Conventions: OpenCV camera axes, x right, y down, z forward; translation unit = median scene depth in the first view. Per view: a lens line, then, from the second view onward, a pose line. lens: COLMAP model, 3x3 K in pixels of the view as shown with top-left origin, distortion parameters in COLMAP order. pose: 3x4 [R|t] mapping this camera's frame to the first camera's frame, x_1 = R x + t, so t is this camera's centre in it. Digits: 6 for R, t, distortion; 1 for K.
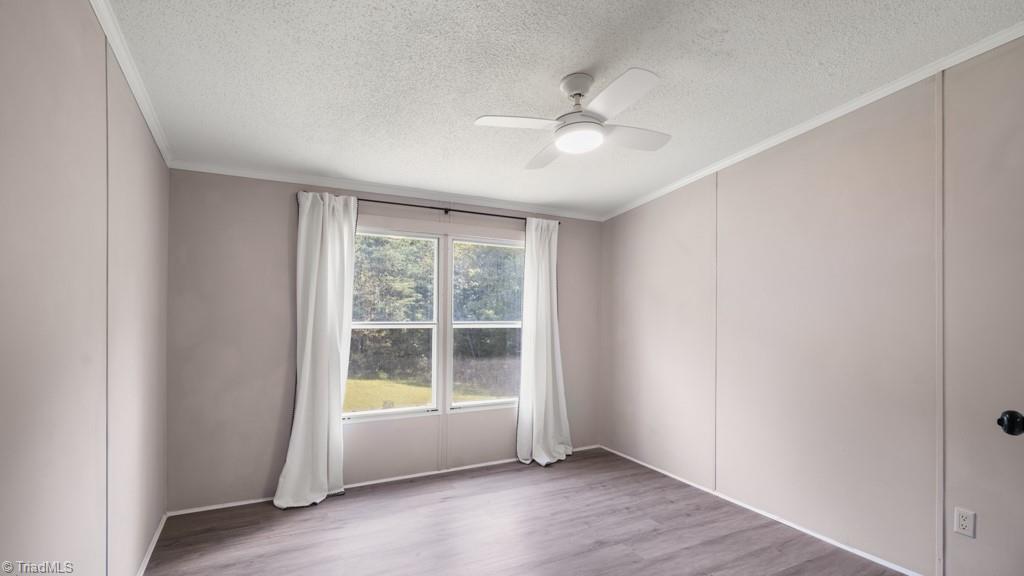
lens RADIAL K [[416.0, 0, 507.6], [0, 416.0, 313.8], [0, 0, 1]] dist [0.000213, -0.000177]
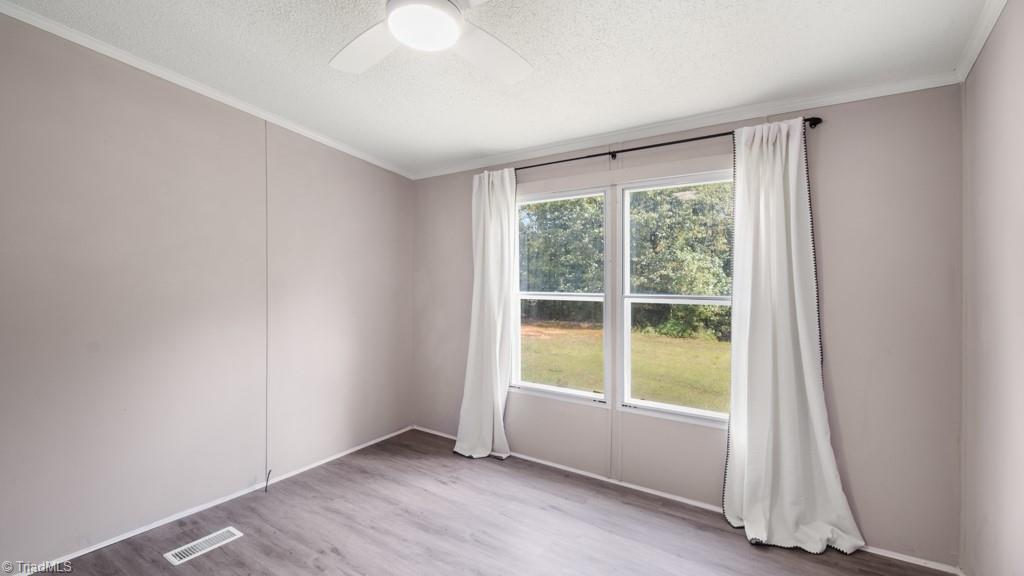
lens RADIAL K [[416.0, 0, 510.6], [0, 416.0, 283.1], [0, 0, 1]] dist [0.000213, -0.000177]
pose [[0.524291, -0.007540, -0.851506, 0.457729], [-0.004204, 0.999926, -0.011443, 0.009387], [0.851529, 0.009579, 0.524221, 0.443160]]
